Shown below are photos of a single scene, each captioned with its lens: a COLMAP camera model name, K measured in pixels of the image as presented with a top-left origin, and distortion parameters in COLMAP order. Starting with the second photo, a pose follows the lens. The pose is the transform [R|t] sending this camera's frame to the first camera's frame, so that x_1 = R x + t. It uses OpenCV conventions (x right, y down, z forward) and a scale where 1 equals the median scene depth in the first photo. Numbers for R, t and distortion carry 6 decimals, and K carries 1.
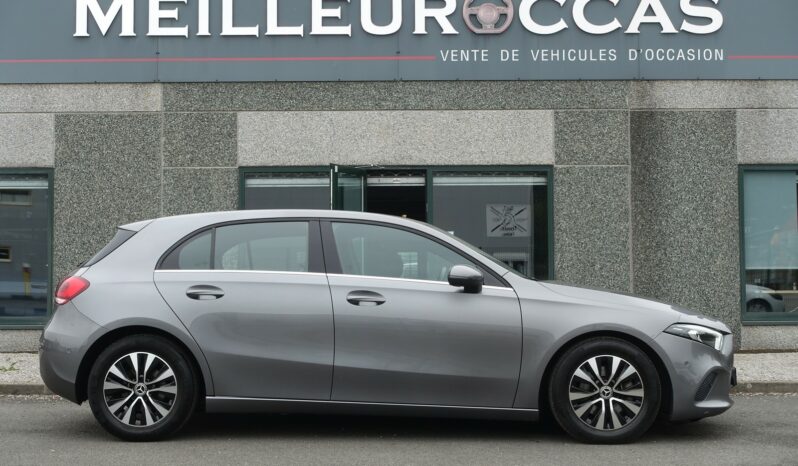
lens RADIAL K [[1091.9, 0, 399.0], [0, 1091.9, 233.0], [0, 0, 1]] dist [0.011040, 0.000219]
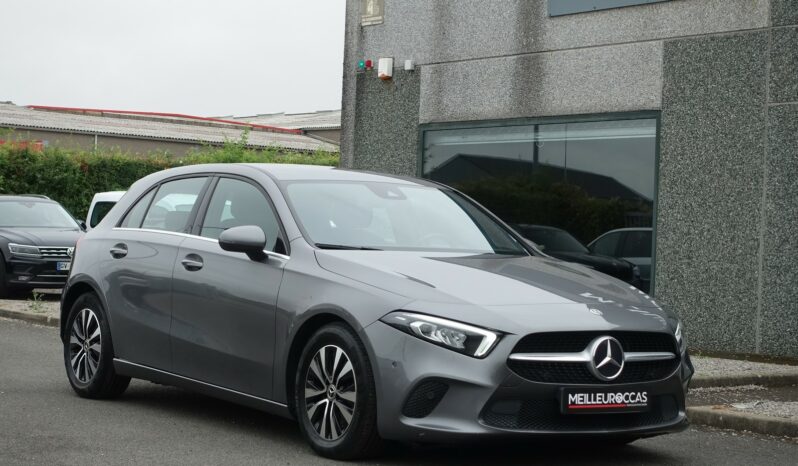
lens RADIAL K [[1654.3, 0, 399.0], [0, 1654.3, 233.0], [0, 0, 1]] dist [-0.179115, 0.116648]
pose [[0.601981, 0.019581, -0.798270, 0.511127], [-0.002575, 0.999742, 0.022581, 0.002068], [0.798506, -0.011537, 0.601876, 0.144115]]
